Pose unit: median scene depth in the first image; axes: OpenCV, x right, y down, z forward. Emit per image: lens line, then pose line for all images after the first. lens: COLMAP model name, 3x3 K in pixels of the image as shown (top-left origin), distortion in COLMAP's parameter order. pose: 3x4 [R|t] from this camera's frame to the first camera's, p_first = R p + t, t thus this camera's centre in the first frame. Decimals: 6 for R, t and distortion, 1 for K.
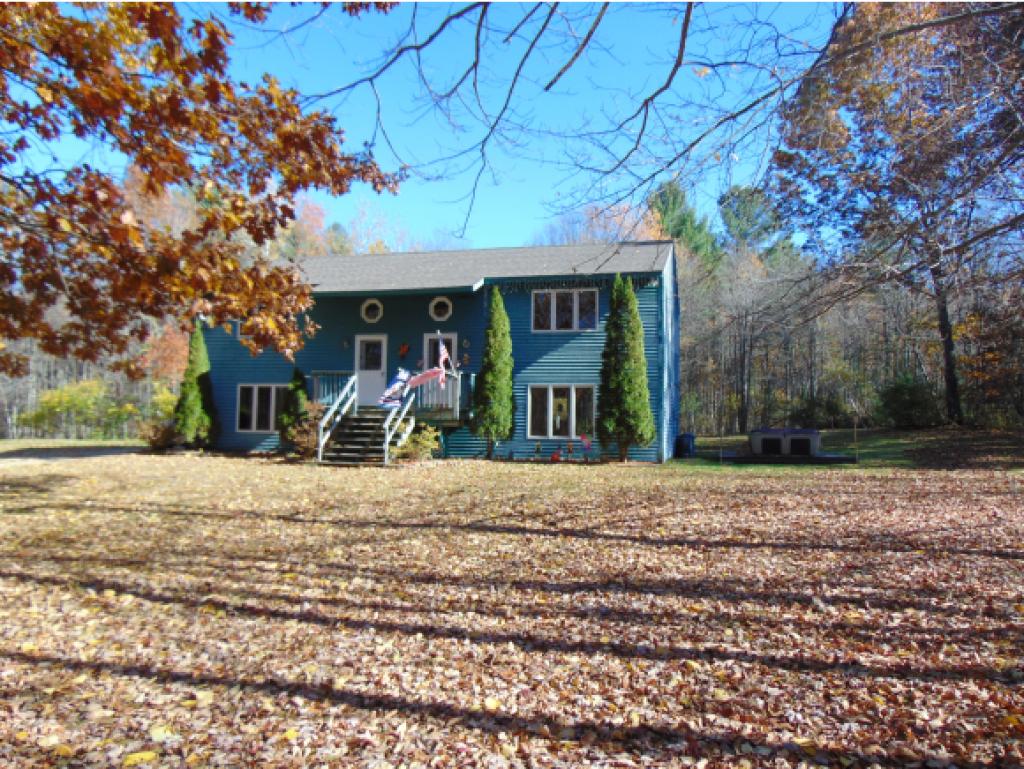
lens RADIAL K [[764.8, 0, 507.9], [0, 764.8, 384.0], [0, 0, 1]] dist [-0.040445, 0.074420]
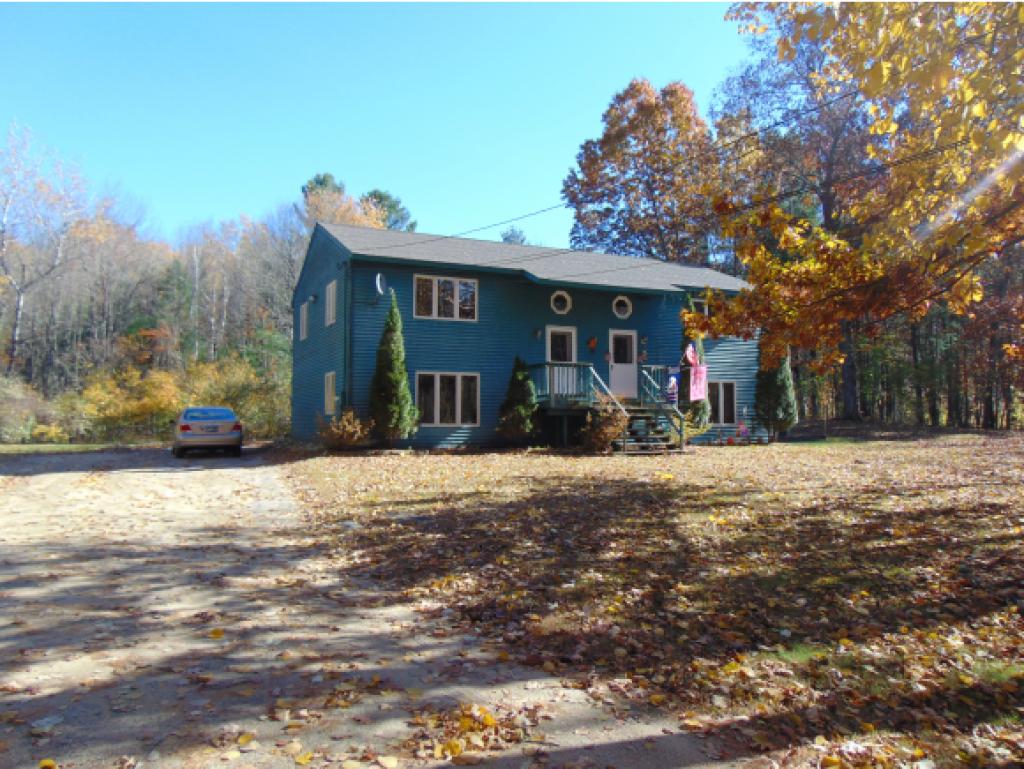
lens RADIAL K [[764.8, 0, 507.9], [0, 764.8, 384.0], [0, 0, 1]] dist [-0.040445, 0.074420]
pose [[0.766497, 0.012159, 0.642133, -0.952931], [-0.031014, 0.999355, 0.018097, -0.005013], [-0.641499, -0.033786, 0.766380, 0.295425]]
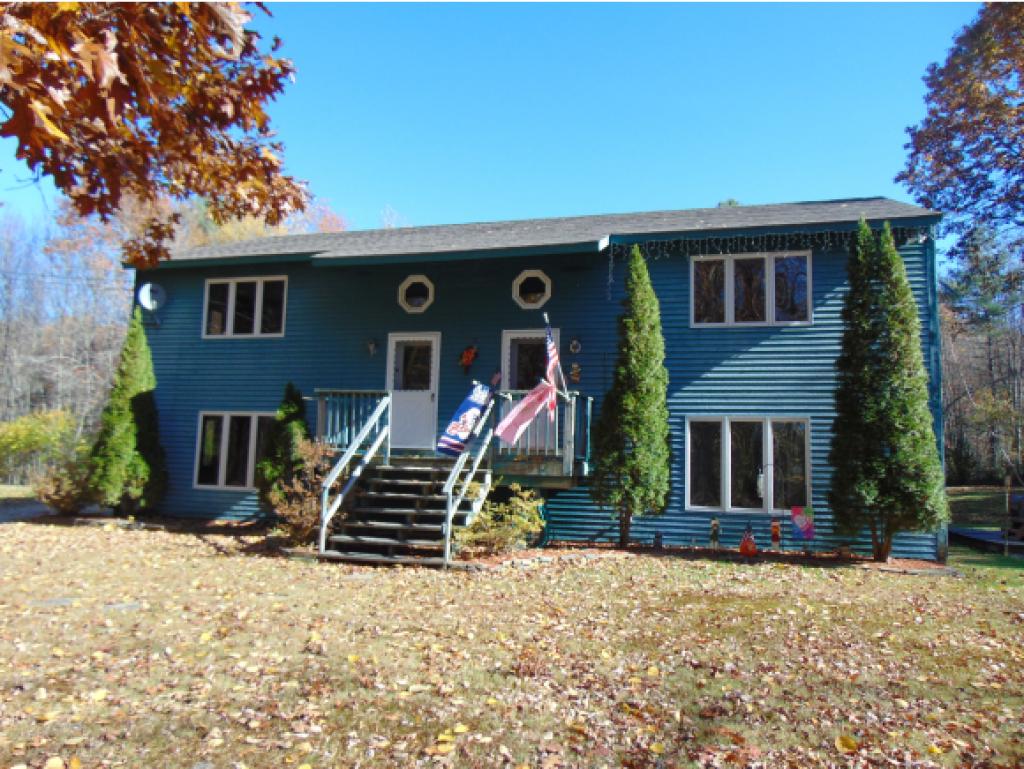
lens RADIAL K [[764.8, 0, 507.9], [0, 764.8, 384.0], [0, 0, 1]] dist [-0.040445, 0.074420]
pose [[0.999667, 0.012283, -0.022710, -0.097591], [-0.013530, 0.998362, -0.055597, 0.010360], [0.021989, 0.055885, 0.998195, 0.428751]]
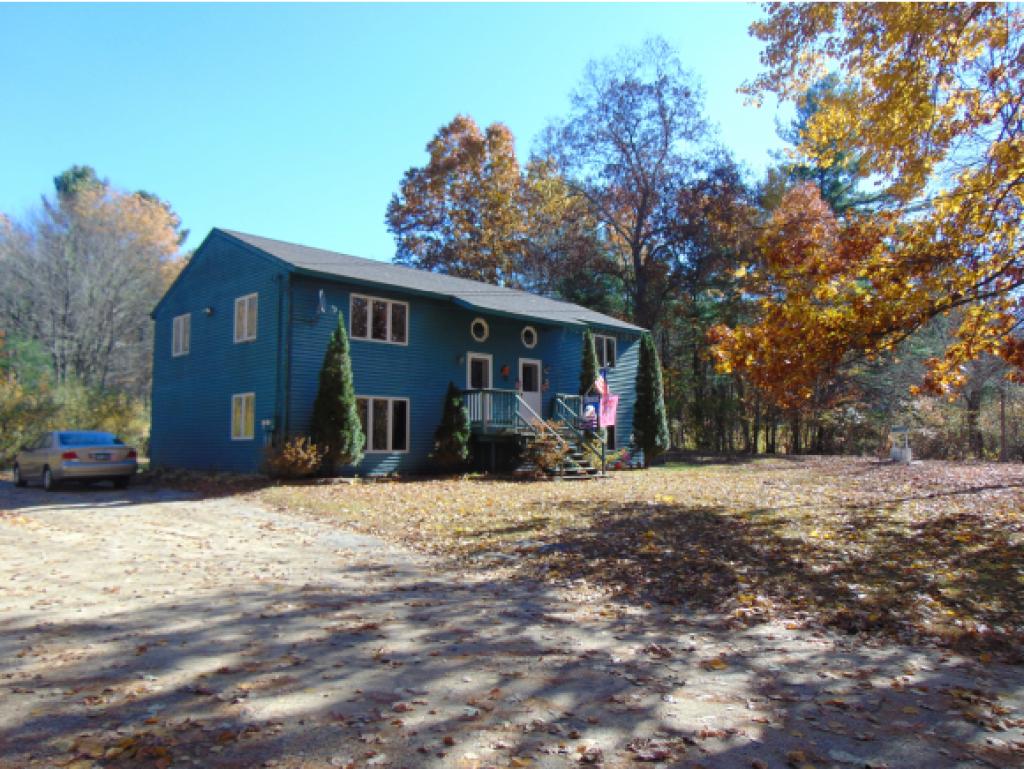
lens RADIAL K [[764.8, 0, 507.9], [0, 764.8, 384.0], [0, 0, 1]] dist [-0.040445, 0.074420]
pose [[0.504000, 0.052231, 0.862123, -1.124276], [-0.052162, 0.998188, -0.029981, 0.005114], [-0.862127, -0.029860, 0.505812, 0.491250]]
